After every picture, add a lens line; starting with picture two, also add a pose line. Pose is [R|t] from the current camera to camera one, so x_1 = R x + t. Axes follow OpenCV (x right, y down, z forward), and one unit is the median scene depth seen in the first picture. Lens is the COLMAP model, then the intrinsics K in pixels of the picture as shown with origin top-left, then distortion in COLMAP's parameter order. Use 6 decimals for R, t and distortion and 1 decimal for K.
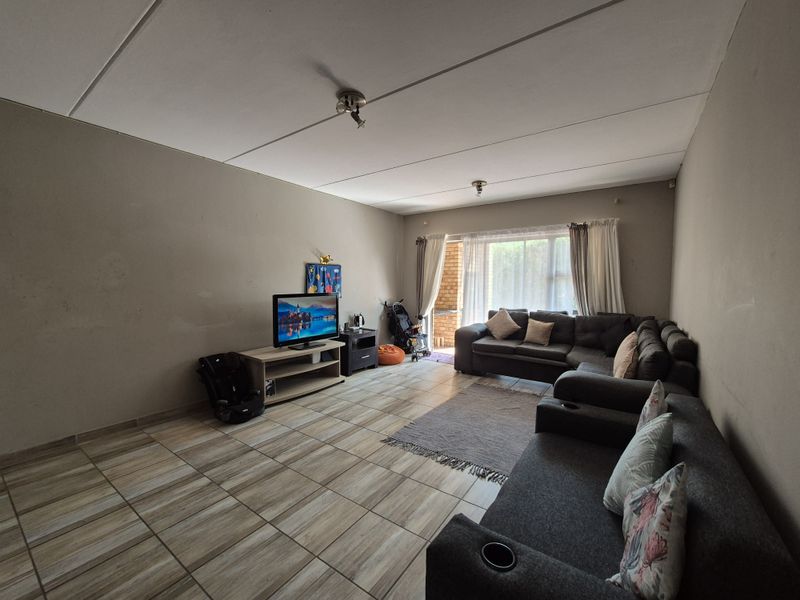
lens RADIAL K [[326.4, 0, 400.9], [0, 326.4, 300.2], [0, 0, 1]] dist [0.003685, 0.000096]
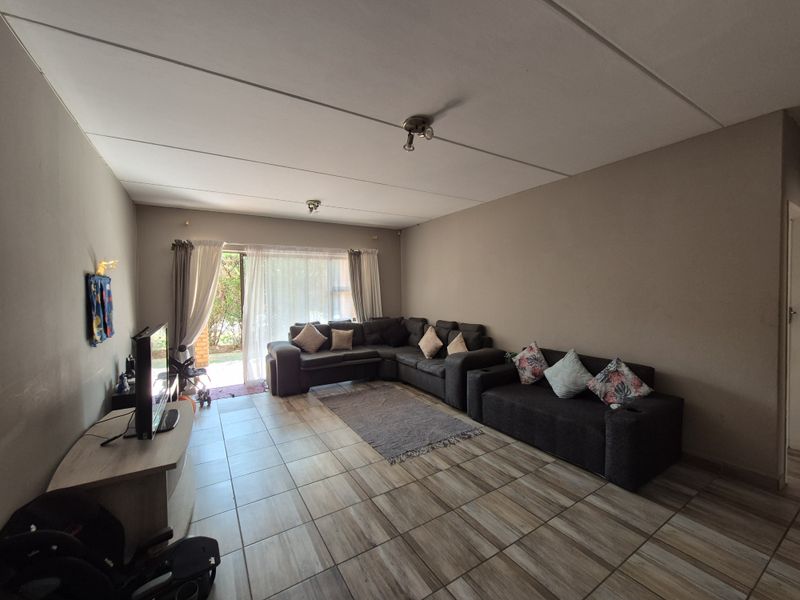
lens RADIAL K [[326.4, 0, 400.2], [0, 326.4, 298.1], [0, 0, 1]] dist [0.003685, 0.000096]
pose [[0.395290, -0.031589, 0.918013, -0.578876], [0.070533, 0.997502, 0.003953, -0.040839], [-0.915844, 0.063188, 0.396530, 0.348672]]
